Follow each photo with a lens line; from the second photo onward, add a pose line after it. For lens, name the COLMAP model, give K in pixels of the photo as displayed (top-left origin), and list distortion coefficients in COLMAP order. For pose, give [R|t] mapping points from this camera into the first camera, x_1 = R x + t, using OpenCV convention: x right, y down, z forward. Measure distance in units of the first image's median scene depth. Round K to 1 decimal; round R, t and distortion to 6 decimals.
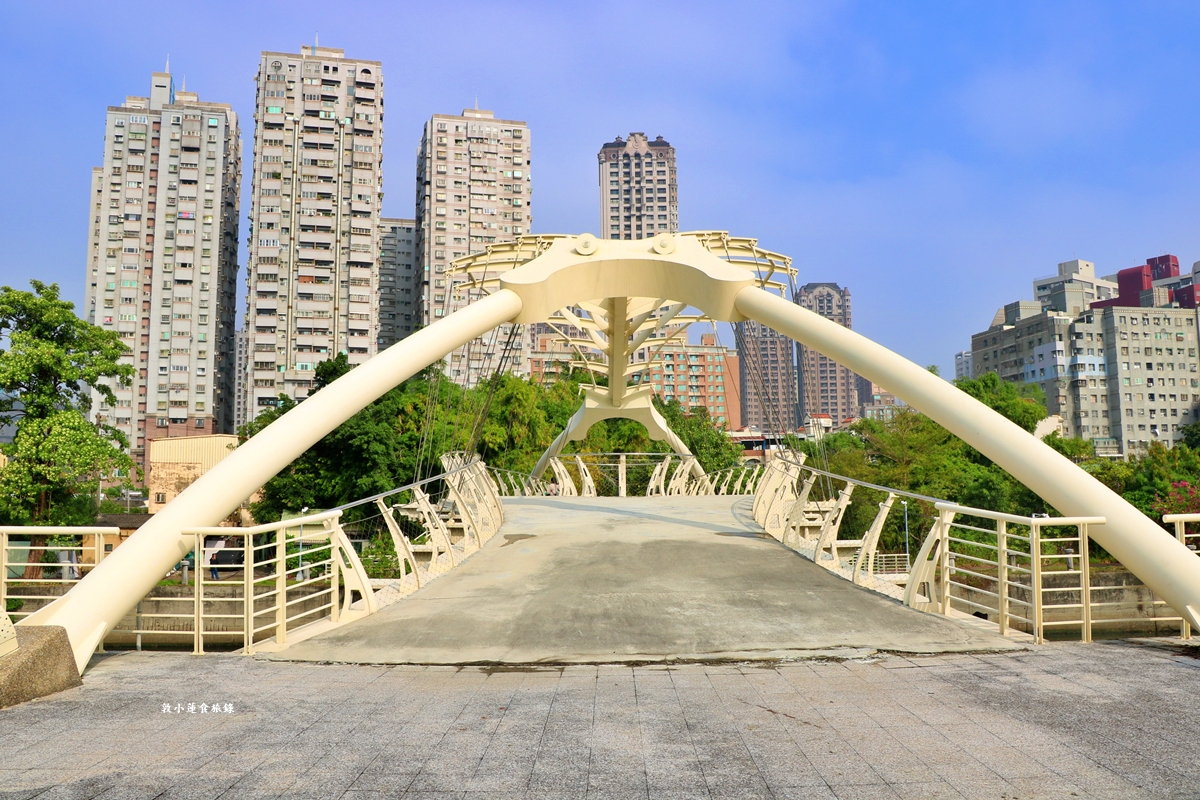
lens RADIAL K [[1001.4, 0, 601.6], [0, 1001.4, 394.7], [0, 0, 1]] dist [-0.117050, -0.003246]
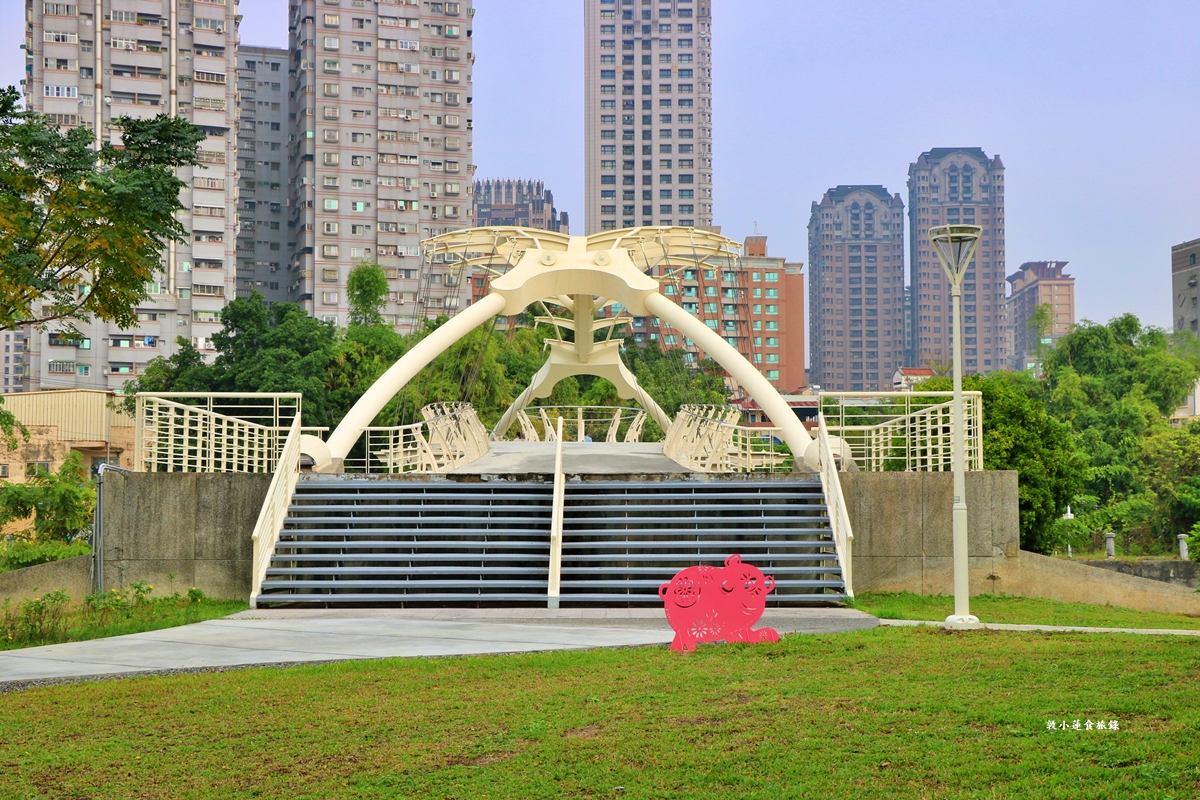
lens RADIAL K [[1742.6, 0, 601.3], [0, 1742.6, 394.6], [0, 0, 1]] dist [0.173441, 0.000000]
pose [[0.999893, 0.011348, 0.009236, 0.003526], [-0.011687, 0.999228, 0.037511, -0.004248], [-0.008803, -0.037615, 0.999254, -0.138115]]
